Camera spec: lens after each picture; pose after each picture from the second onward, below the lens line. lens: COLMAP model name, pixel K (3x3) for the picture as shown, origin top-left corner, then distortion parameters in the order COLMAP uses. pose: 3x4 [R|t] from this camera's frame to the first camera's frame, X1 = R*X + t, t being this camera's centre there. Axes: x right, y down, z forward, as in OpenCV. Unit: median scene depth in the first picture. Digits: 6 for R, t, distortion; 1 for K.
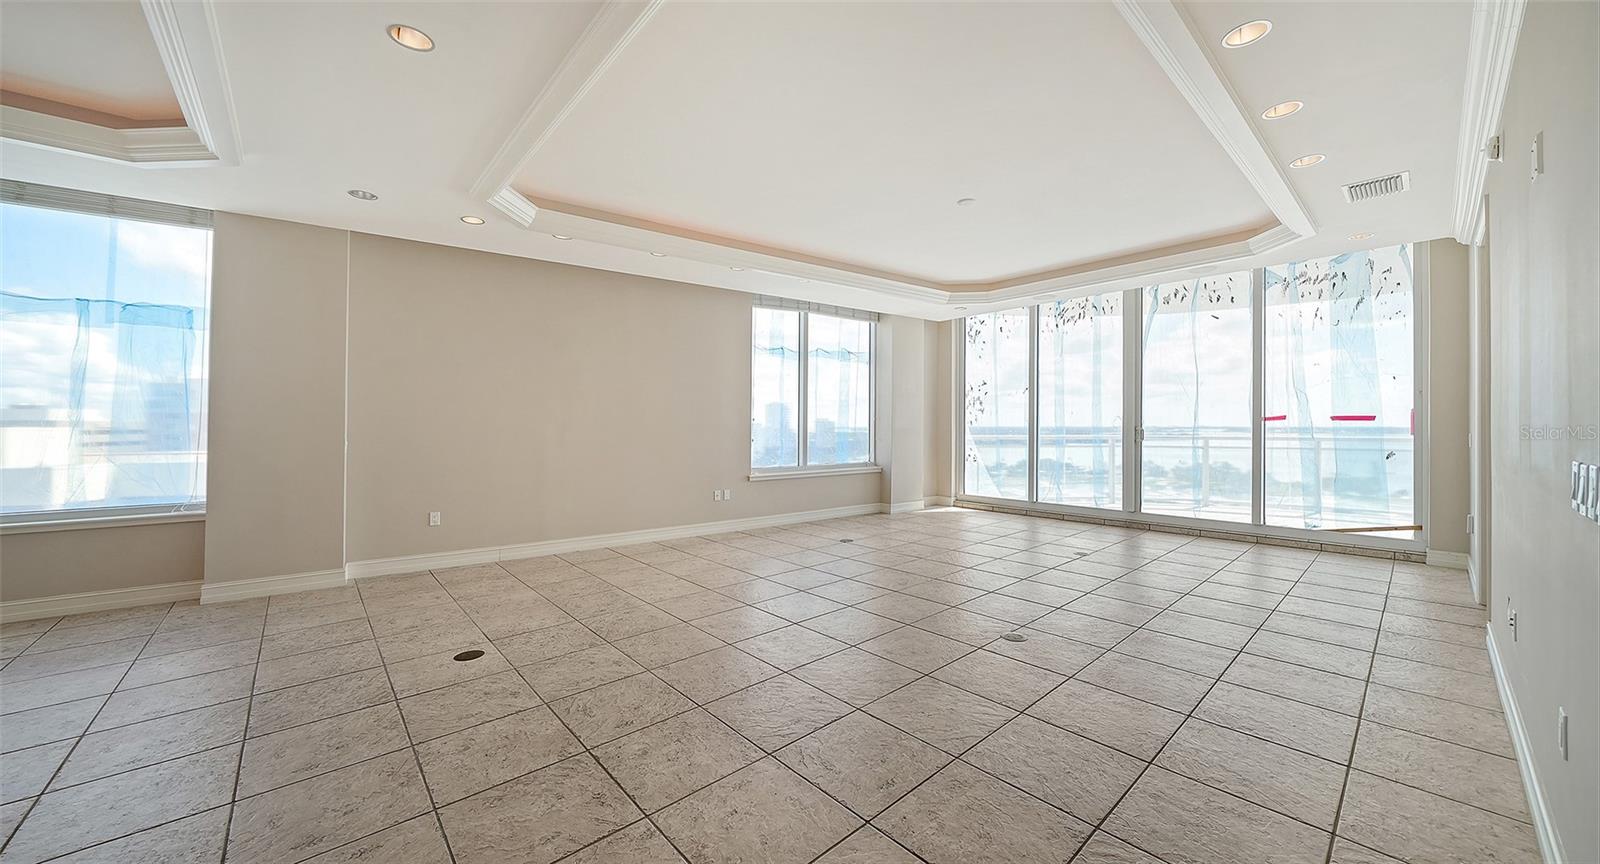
lens RADIAL K [[559.7, 0, 800.0], [0, 559.7, 432.0], [0, 0, 1]] dist [-0.001103, -0.000017]
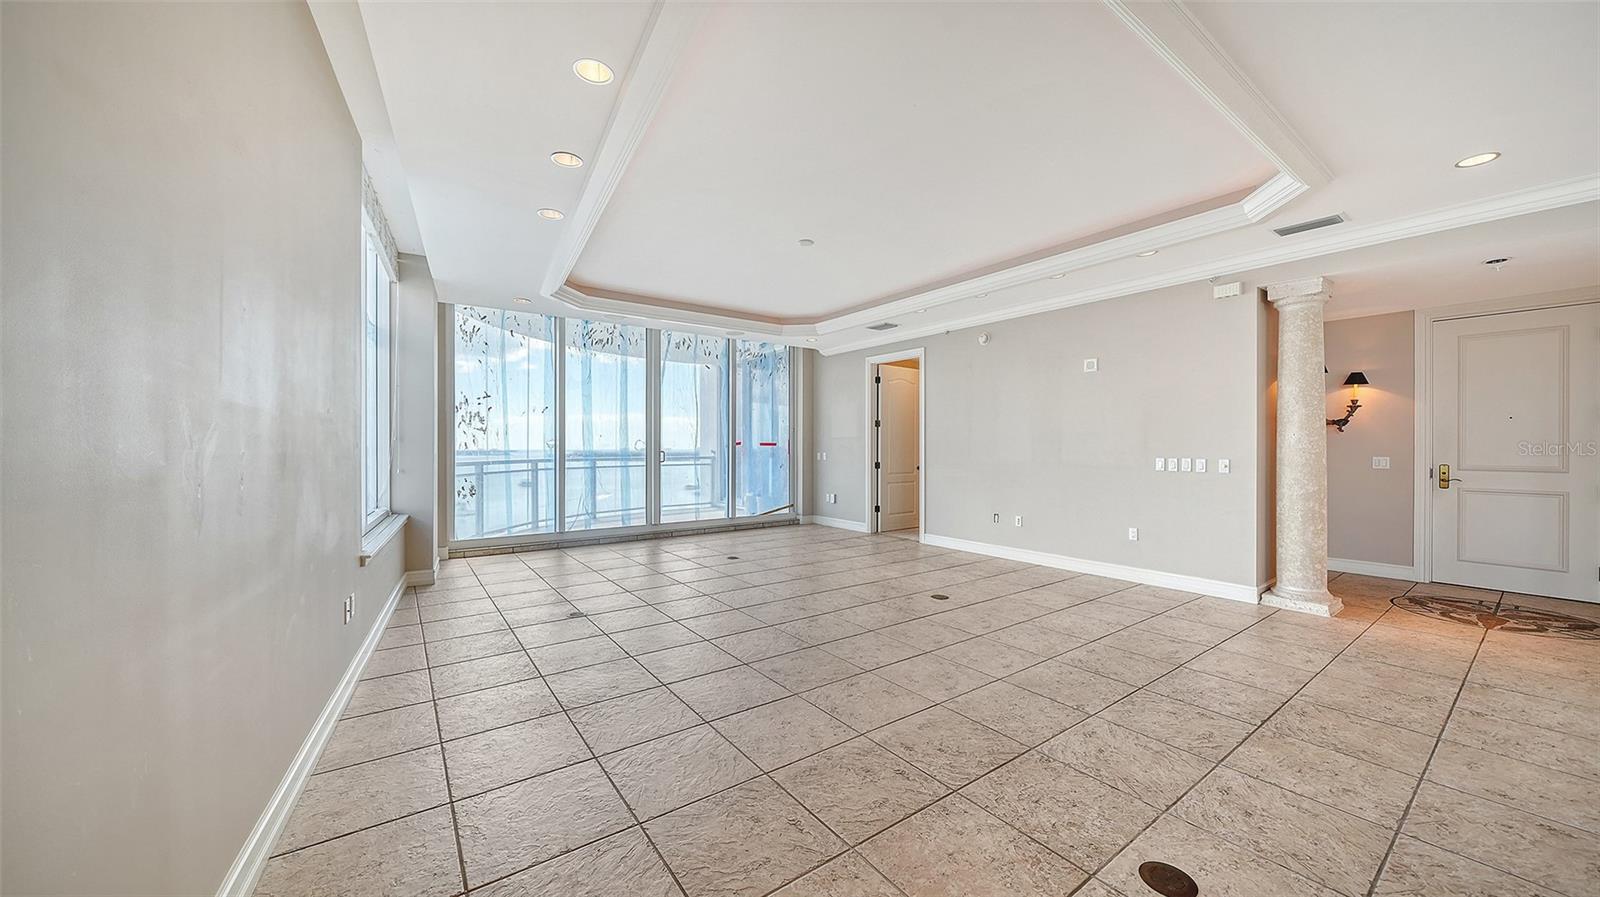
lens RADIAL K [[567.6, 0, 801.4], [0, 567.6, 457.7], [0, 0, 1]] dist [-0.008373, 0.000019]
pose [[0.100852, -0.014341, 0.994798, -0.535132], [0.012740, 0.999833, 0.013122, -0.005040], [-0.994820, 0.011350, 0.101018, 0.598464]]
